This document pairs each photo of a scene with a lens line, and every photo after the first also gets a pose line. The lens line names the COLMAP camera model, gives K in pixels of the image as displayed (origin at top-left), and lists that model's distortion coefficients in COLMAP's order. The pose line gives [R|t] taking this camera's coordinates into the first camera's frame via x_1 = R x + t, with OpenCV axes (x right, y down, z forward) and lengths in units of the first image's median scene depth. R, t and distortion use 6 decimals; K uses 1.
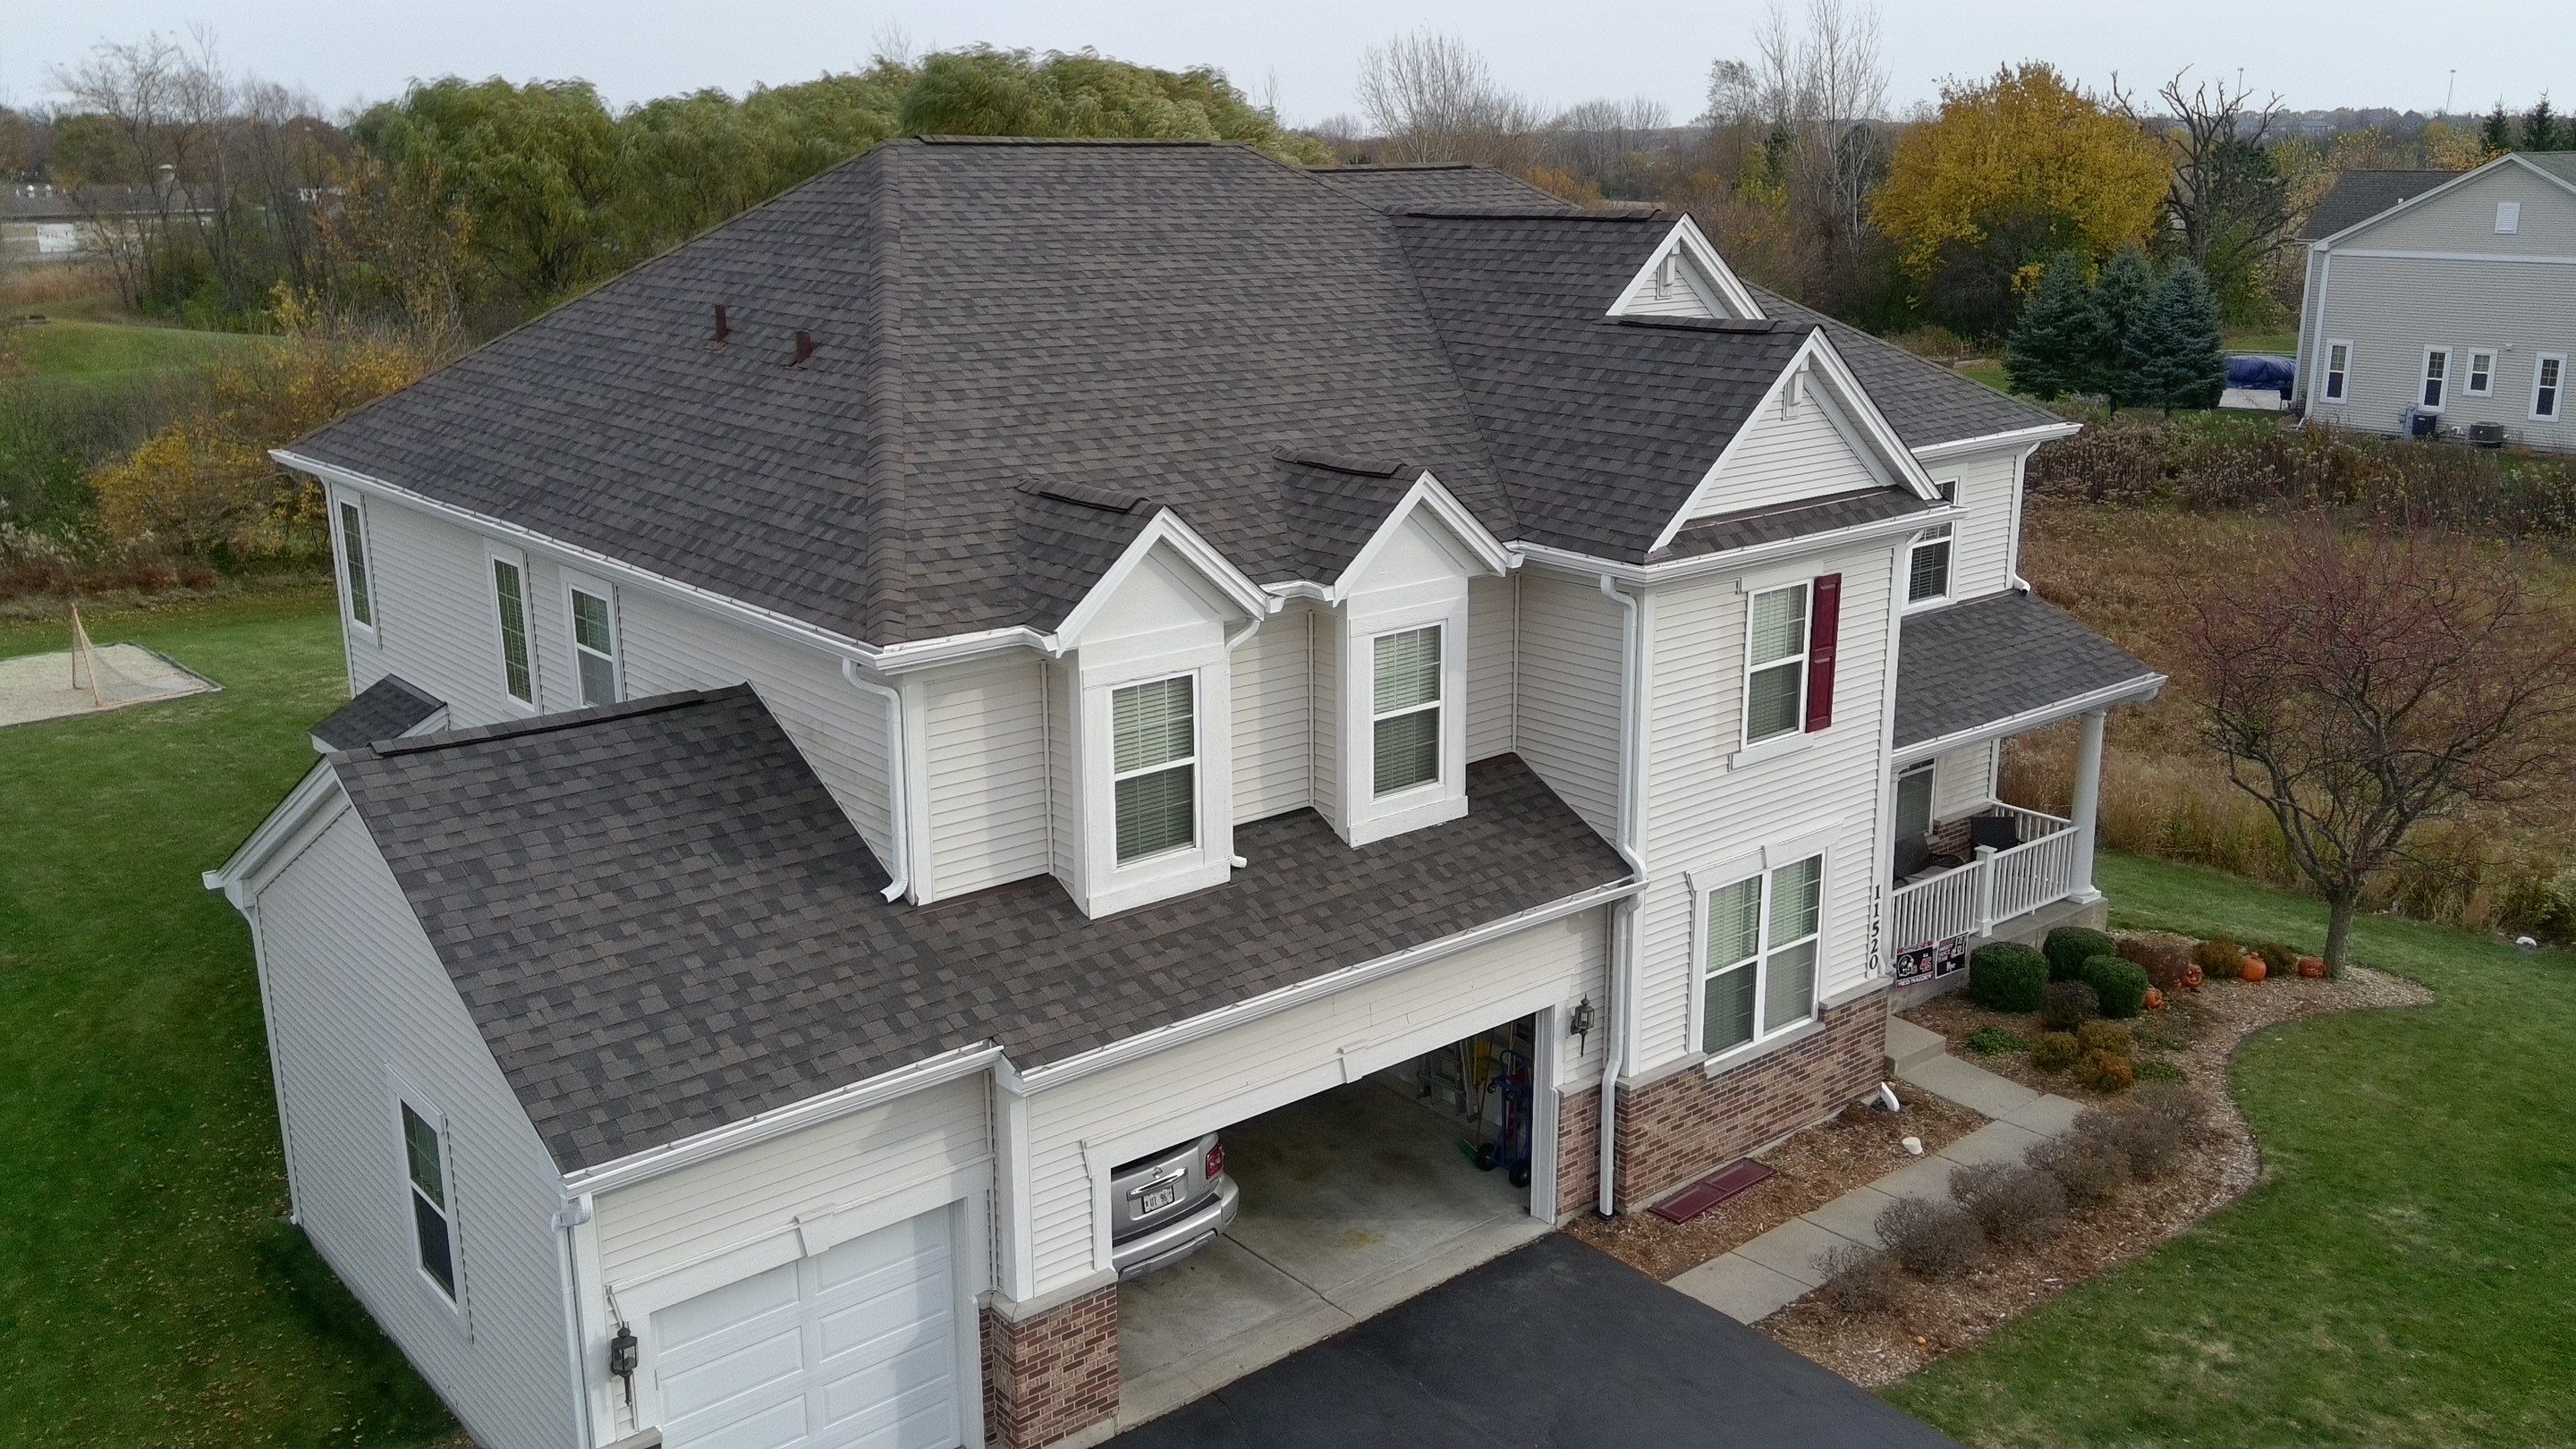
lens RADIAL K [[2134.0, 0, 1288.0], [0, 2134.0, 724.5], [0, 0, 1]] dist [0.129585, -0.223263]
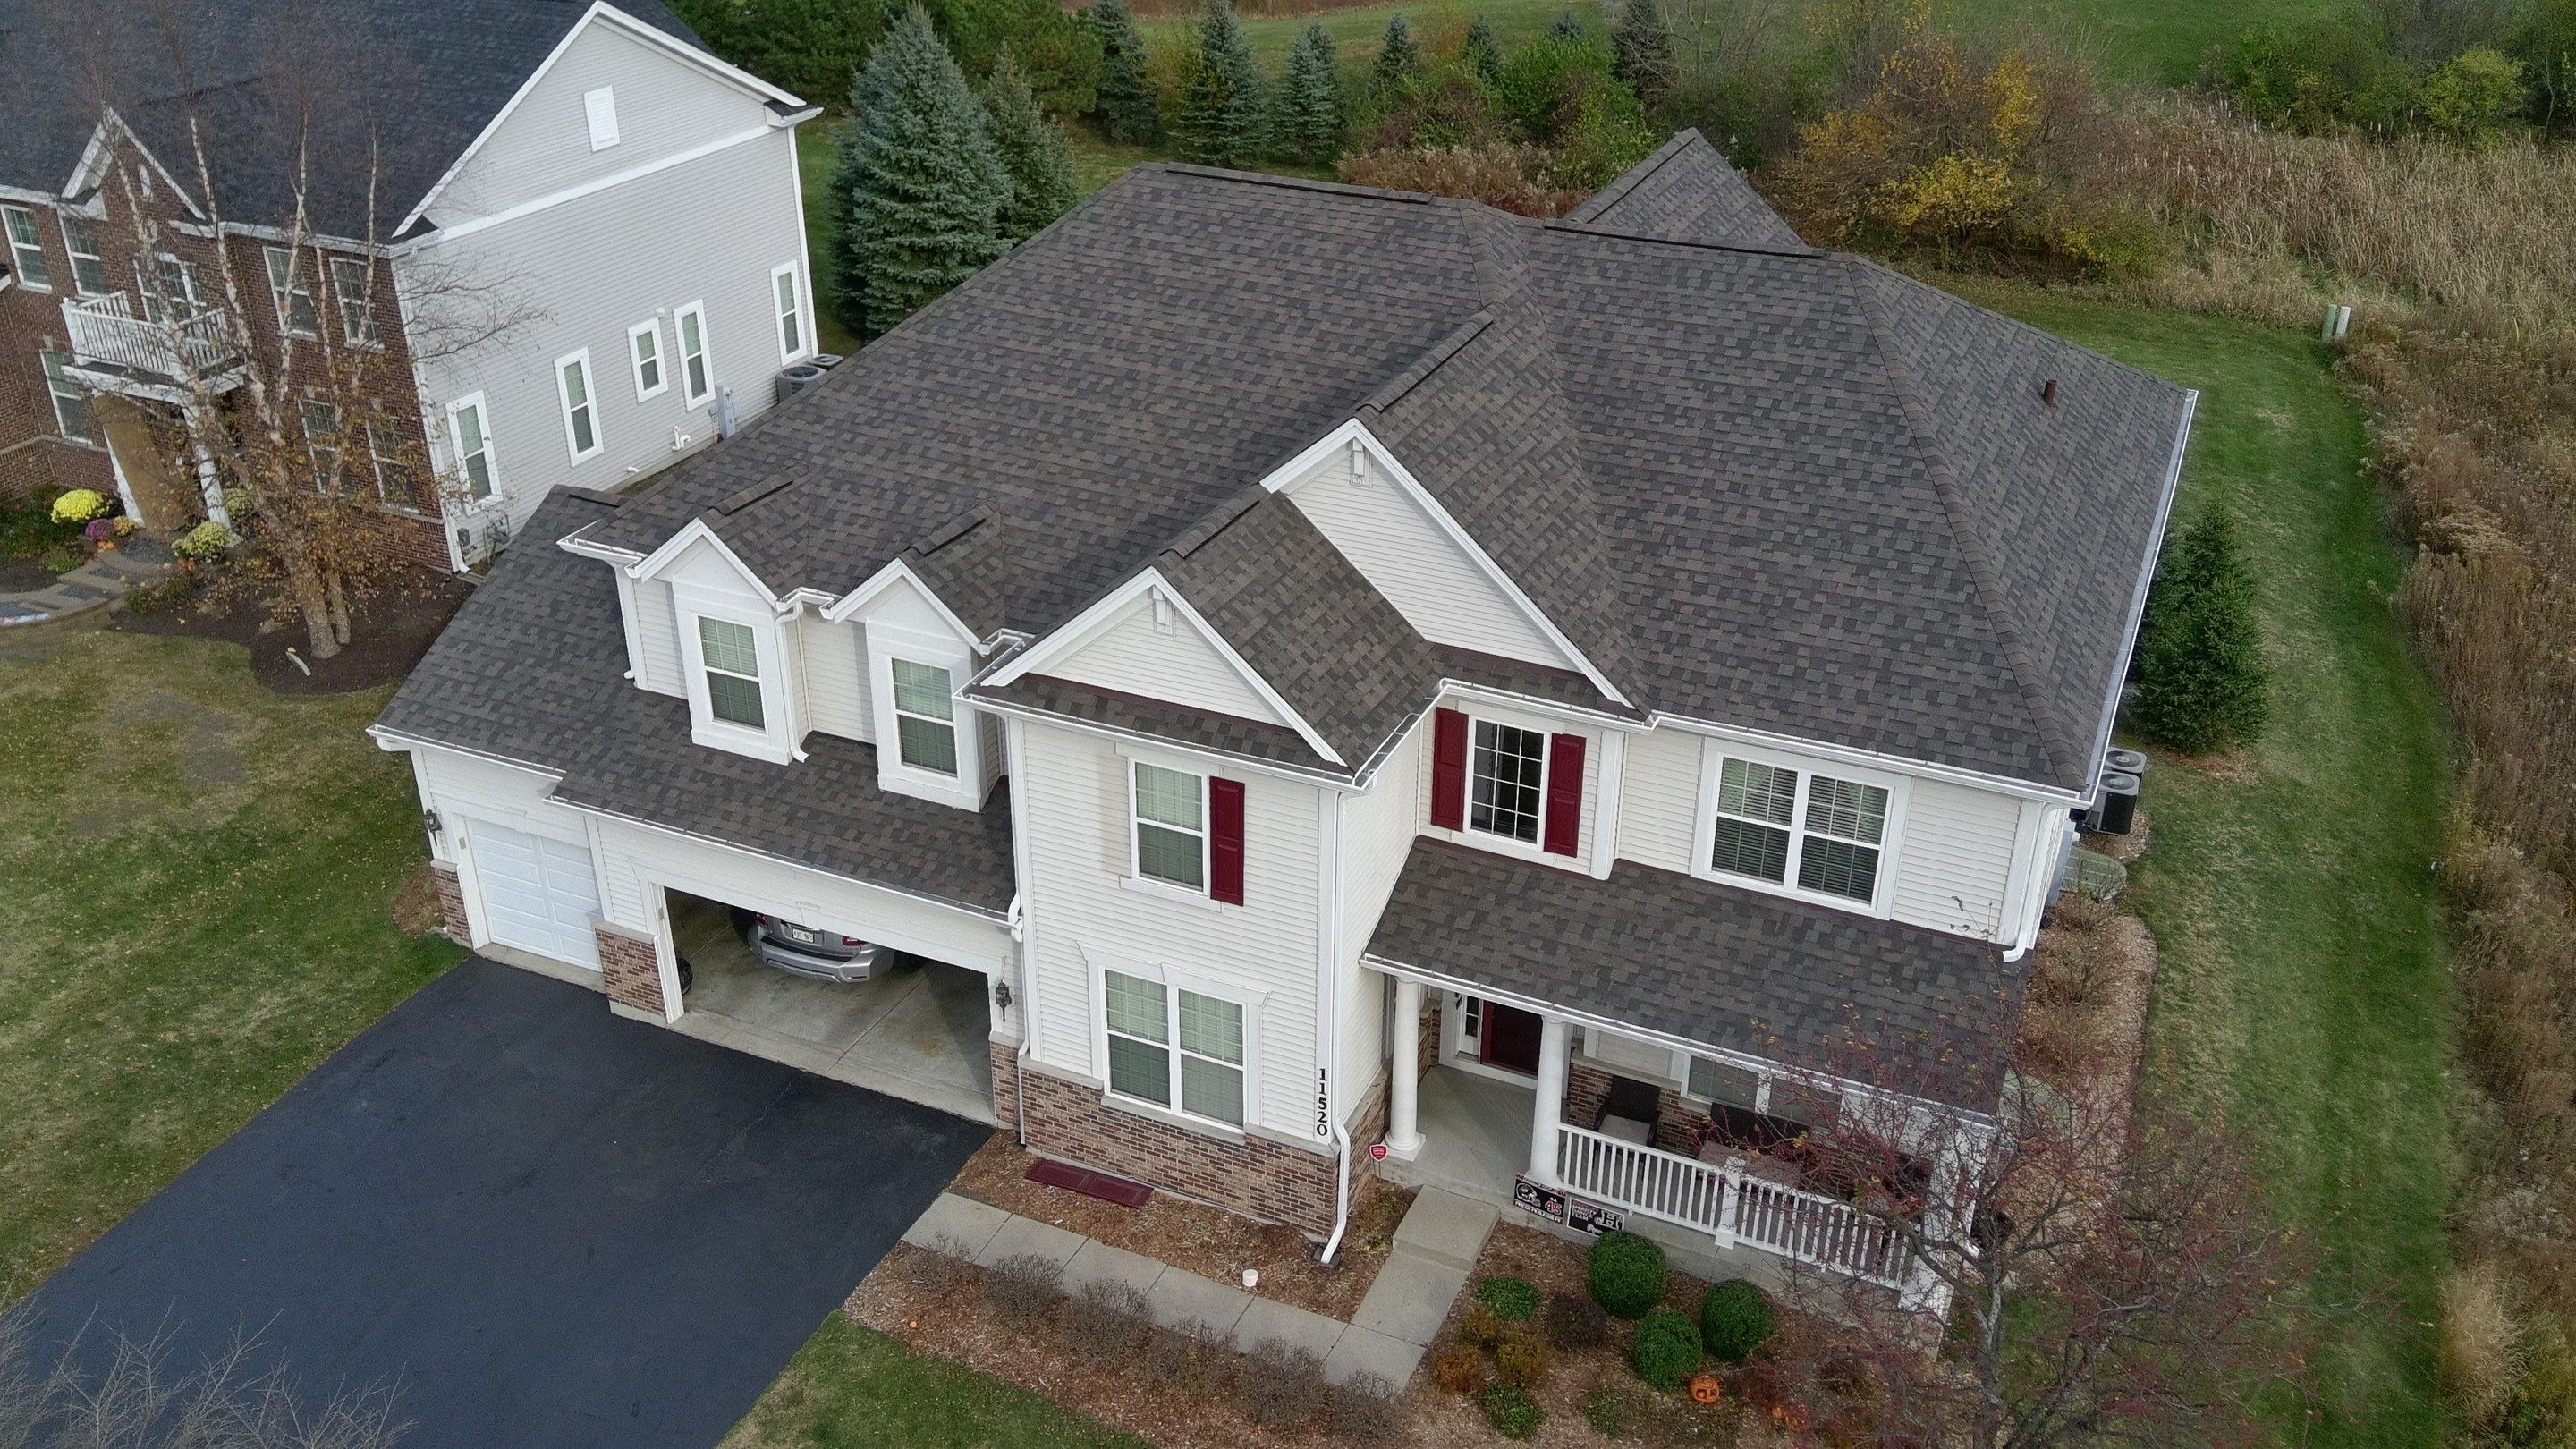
lens RADIAL K [[2134.0, 0, 1288.0], [0, 2134.0, 724.5], [0, 0, 1]] dist [0.129585, -0.223263]
pose [[0.434167, 0.432047, -0.790465, 1.144740], [-0.240266, 0.901234, 0.360623, -0.509191], [0.868200, 0.033351, 0.495092, 0.497724]]
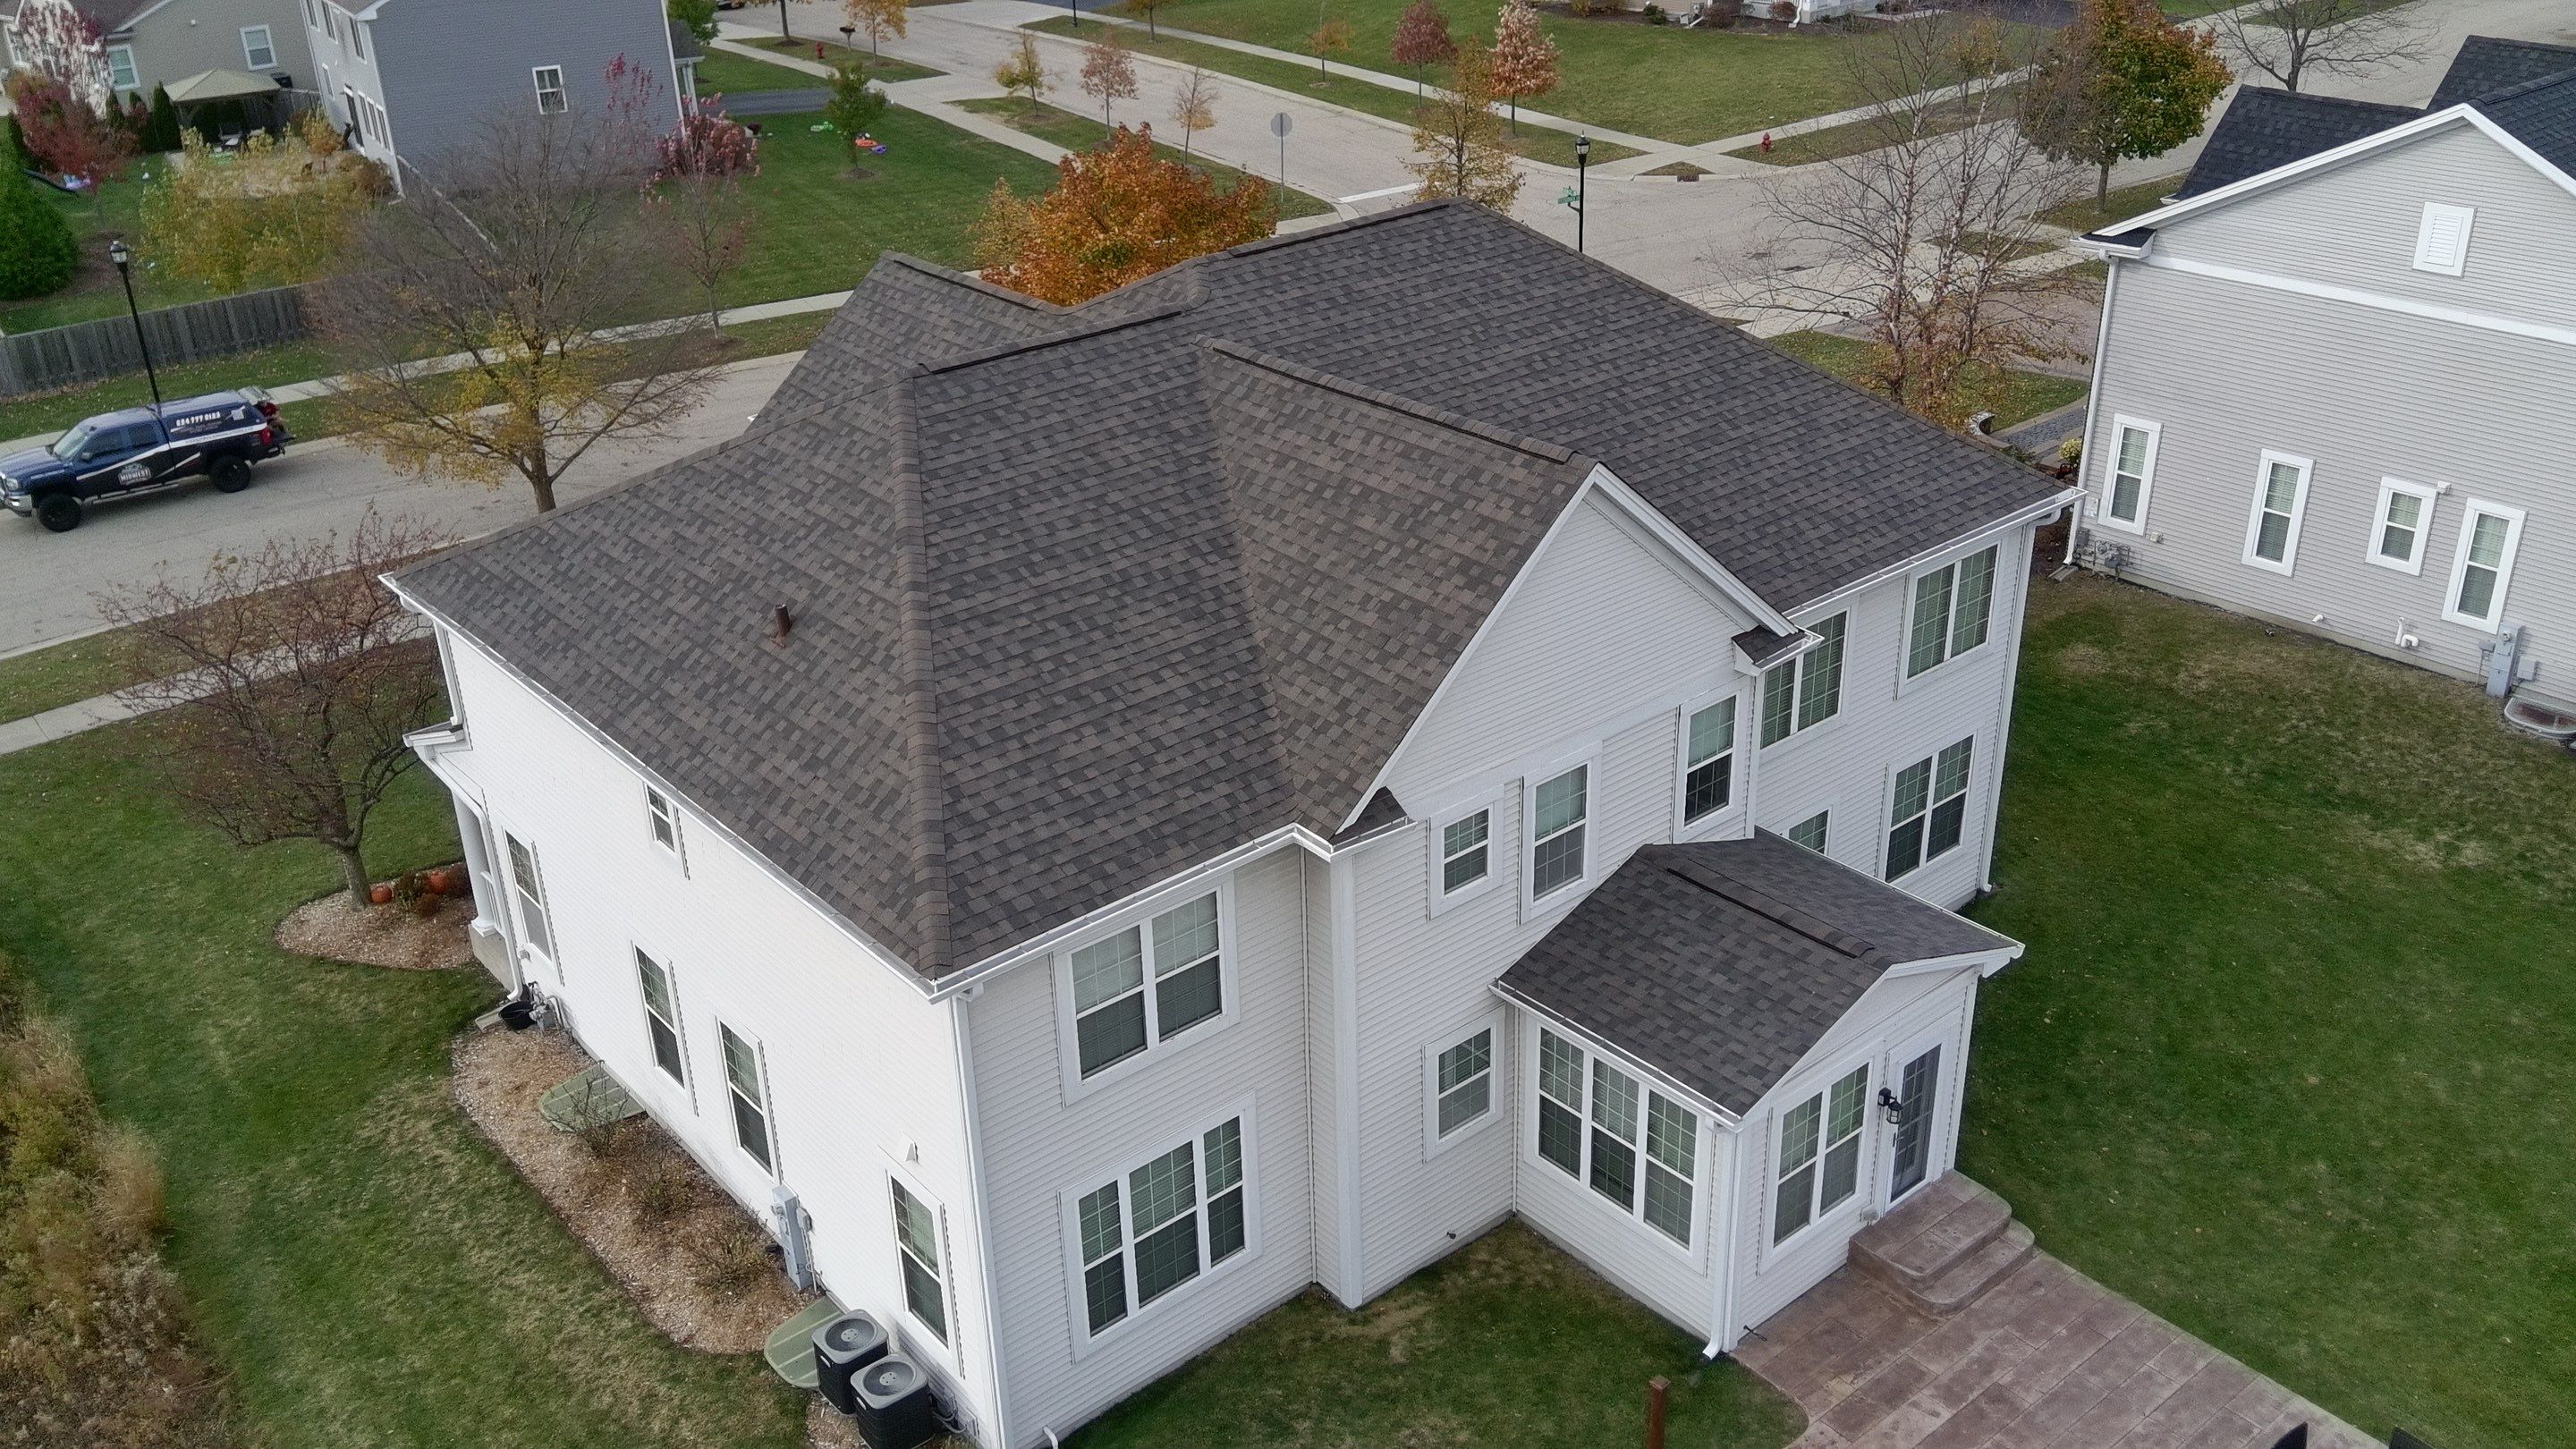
lens RADIAL K [[2134.0, 0, 1288.0], [0, 2134.0, 724.5], [0, 0, 1]] dist [0.129585, -0.223263]
pose [[-0.999269, 0.032184, 0.020636, -0.110695], [0.037816, 0.752759, 0.657209, -1.008415], [0.005618, 0.657509, -0.753425, 2.478074]]
